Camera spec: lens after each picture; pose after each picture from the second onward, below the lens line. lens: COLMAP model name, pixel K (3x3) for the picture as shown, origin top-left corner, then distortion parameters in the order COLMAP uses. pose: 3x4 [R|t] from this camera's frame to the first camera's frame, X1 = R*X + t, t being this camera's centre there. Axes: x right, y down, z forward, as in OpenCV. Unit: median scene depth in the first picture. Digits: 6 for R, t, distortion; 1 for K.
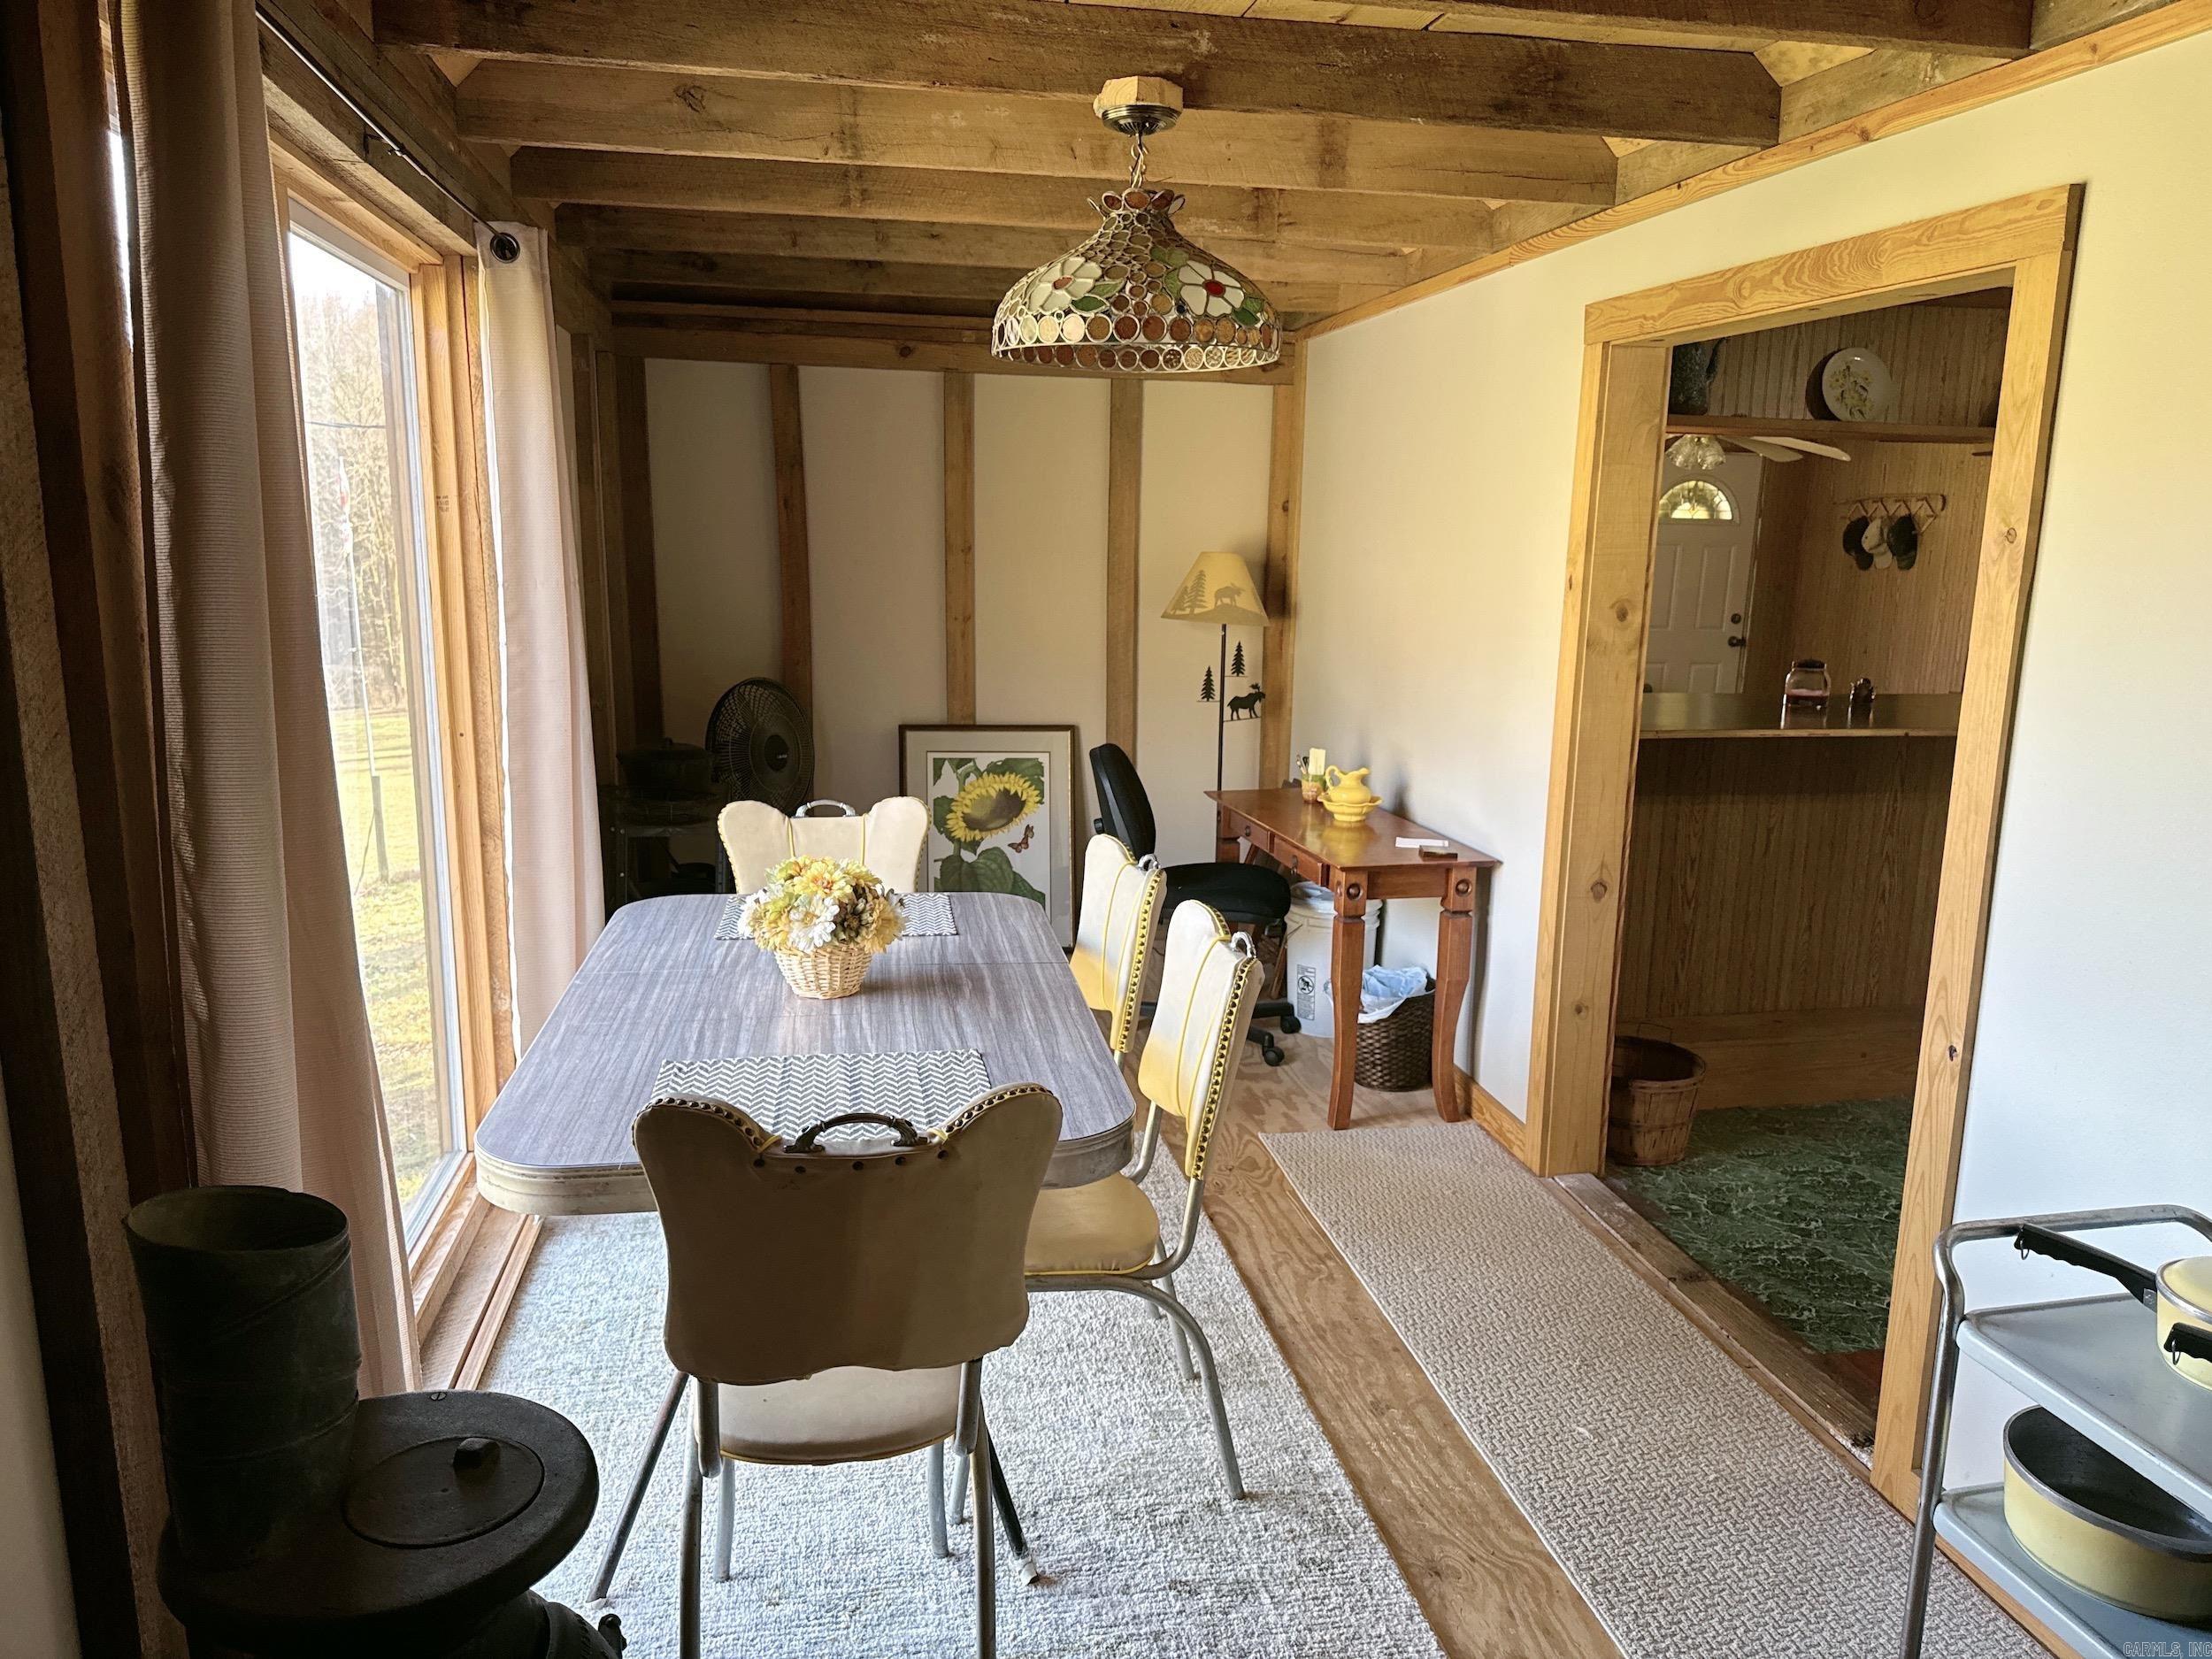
lens RADIAL K [[1544.8, 0, 1096.7], [0, 1544.8, 837.8], [0, 0, 1]] dist [0.119642, -0.169827]
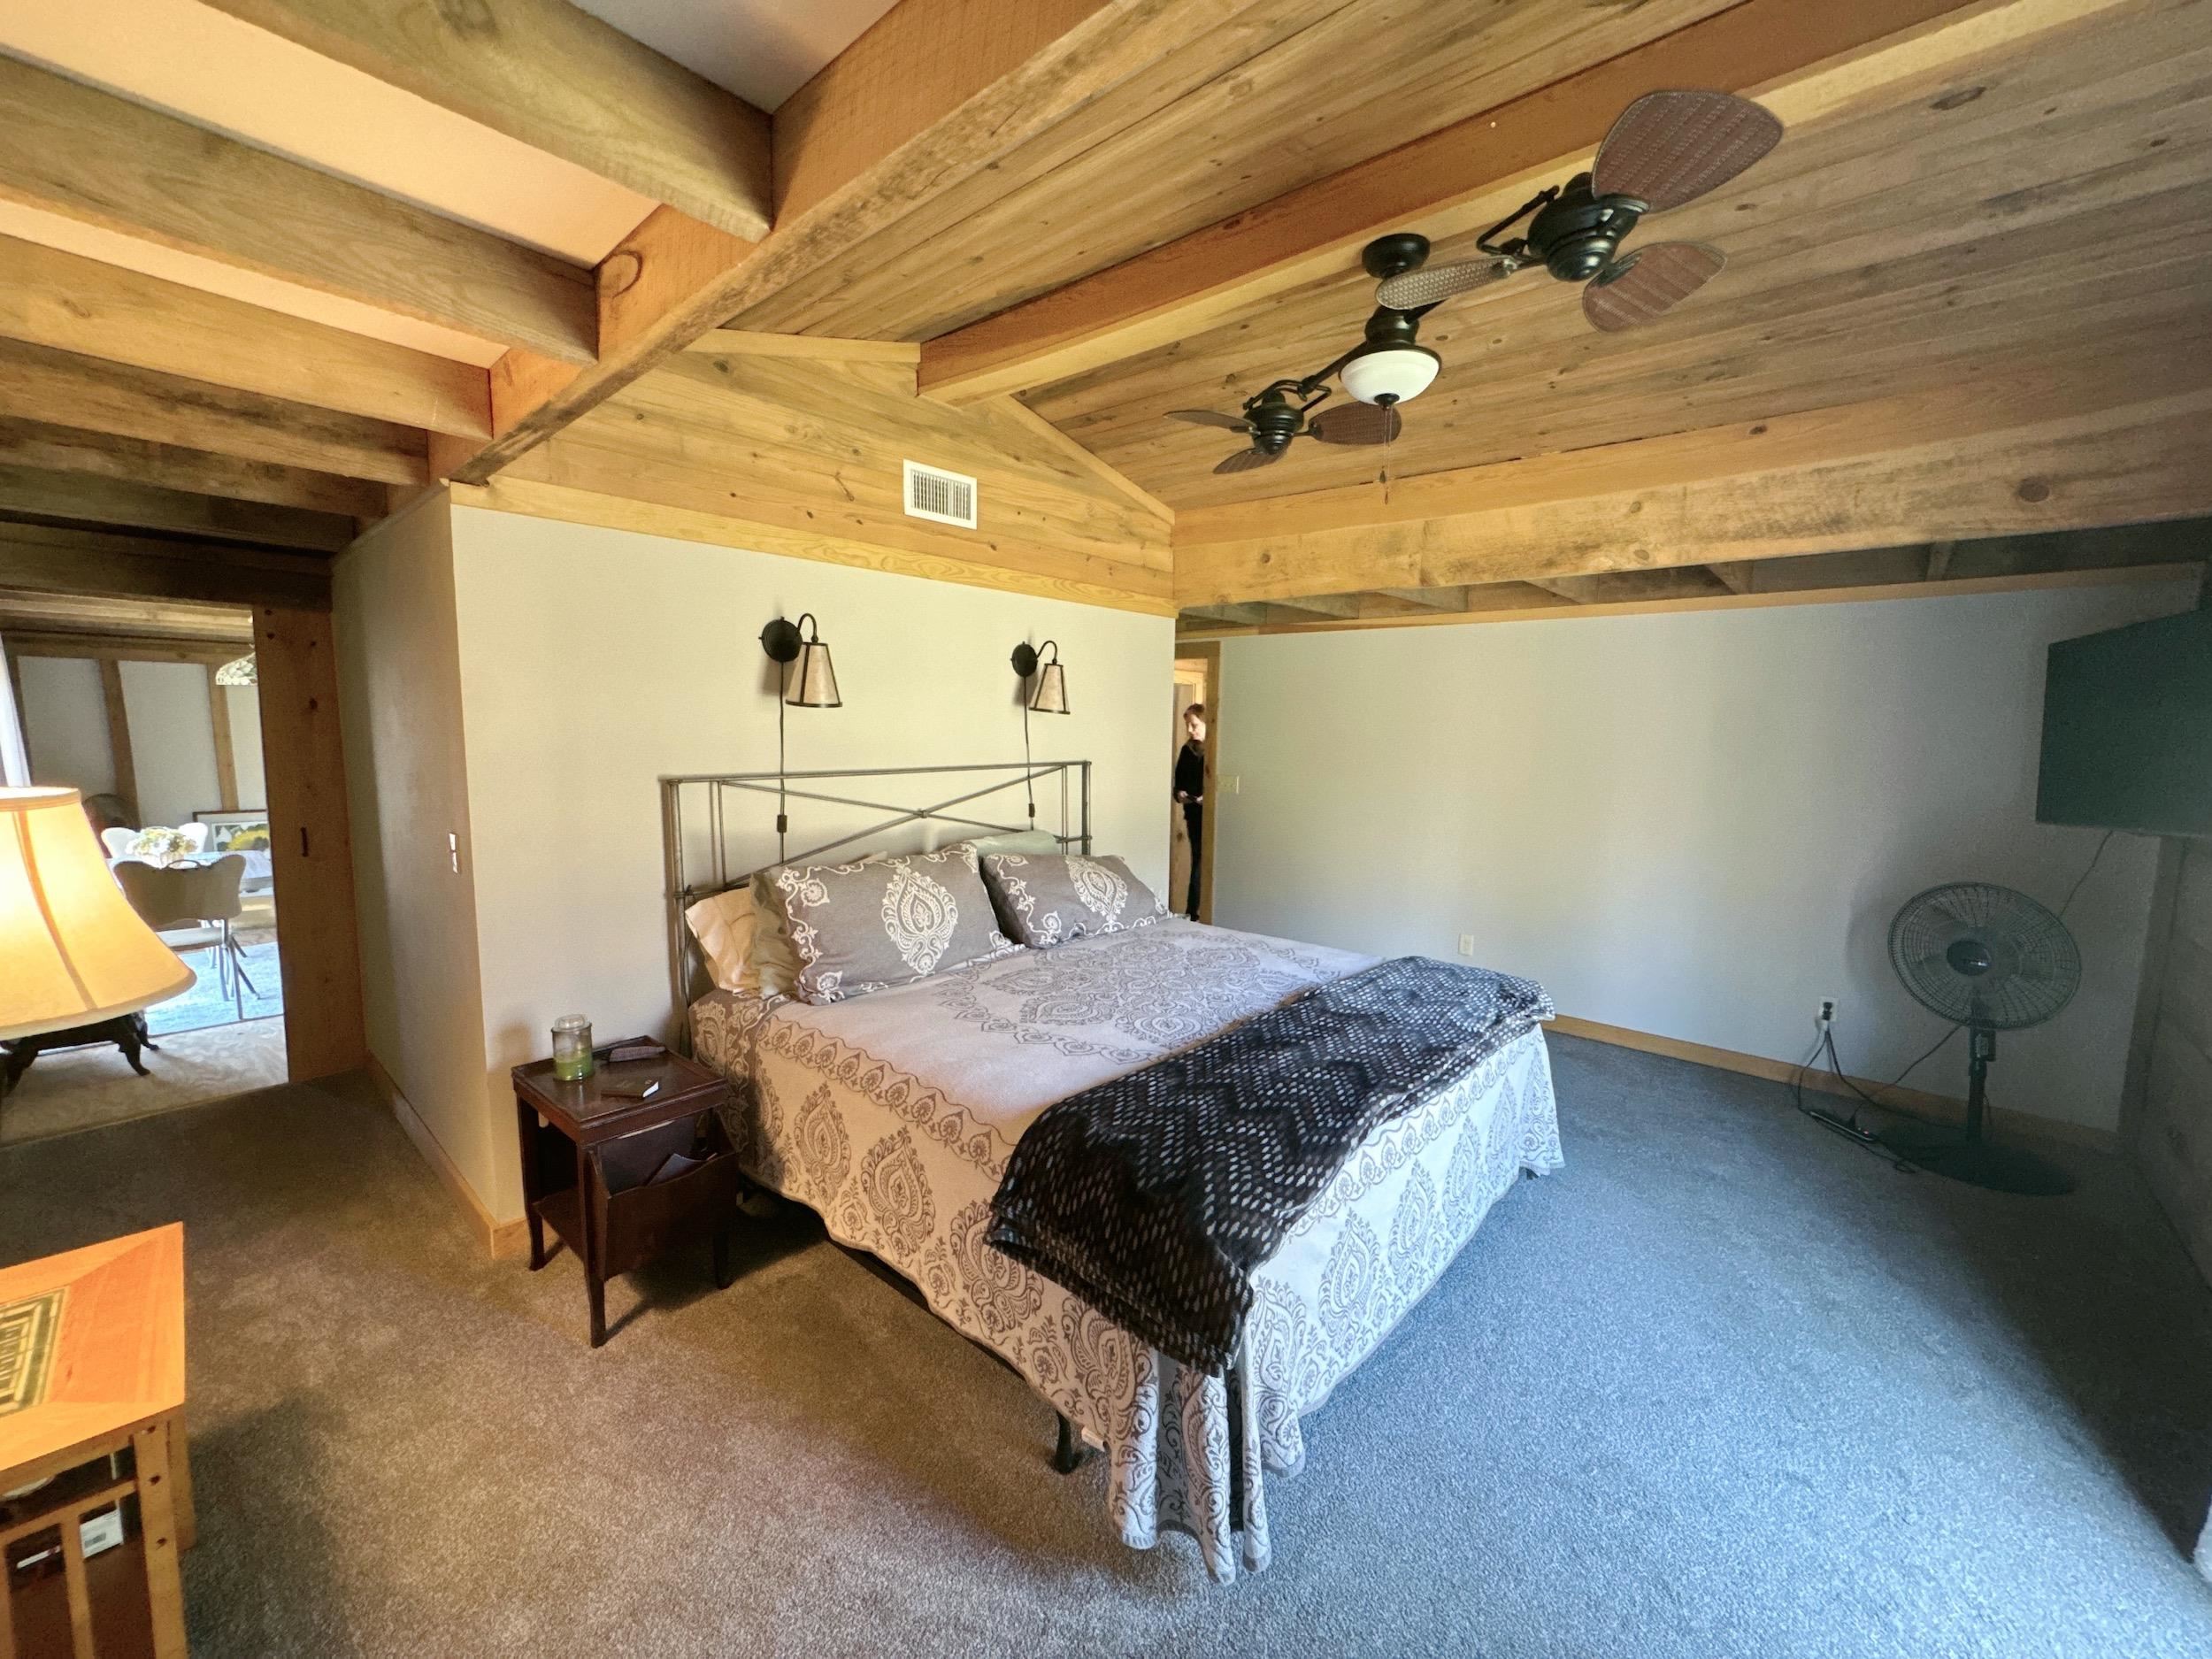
lens RADIAL K [[876.9, 0, 1098.8], [0, 876.9, 832.1], [0, 0, 1]] dist [-0.001109, -0.000159]
pose [[0.779780, -0.079126, 0.621034, 0.158941], [0.120977, 0.992329, -0.025468, 0.216055], [-0.614254, 0.094990, 0.783370, -1.197788]]
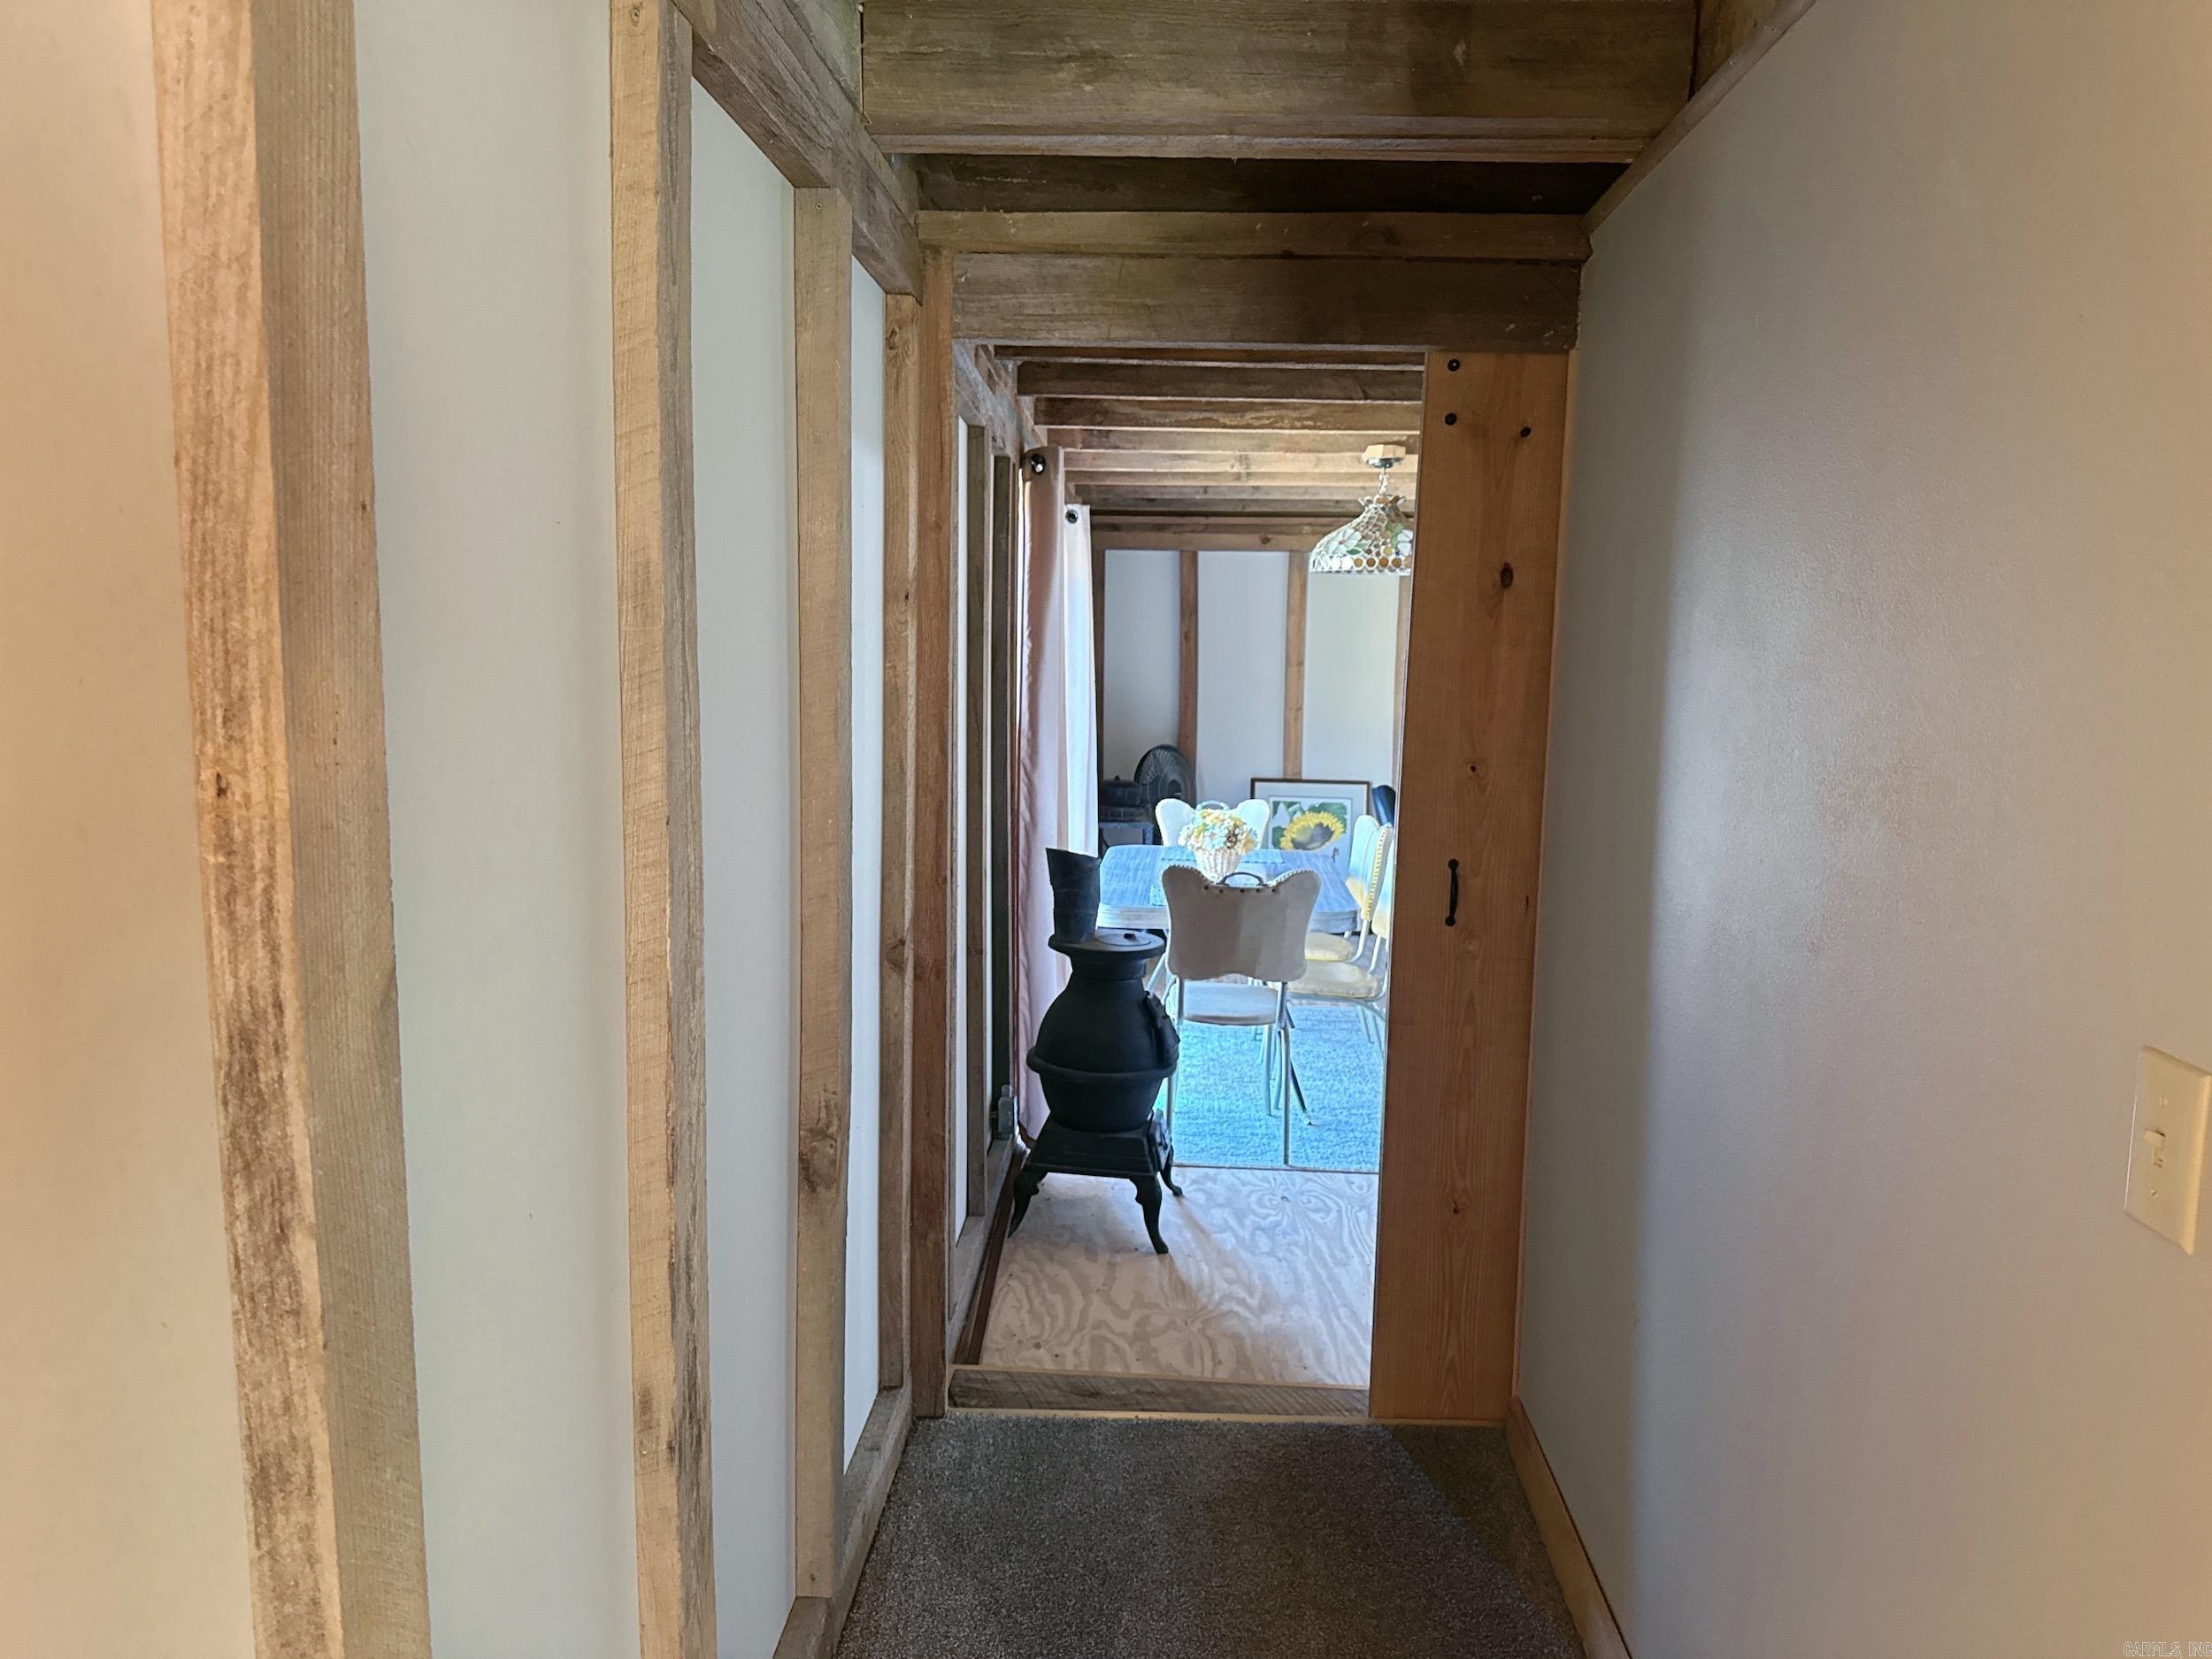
lens RADIAL K [[1544.8, 0, 1096.7], [0, 1544.8, 837.8], [0, 0, 1]] dist [0.119642, -0.169827]
pose [[0.976098, 0.025503, -0.215830, 0.076678], [-0.041305, 0.996760, -0.069023, 0.137288], [0.213370, 0.076288, 0.973988, -0.723091]]
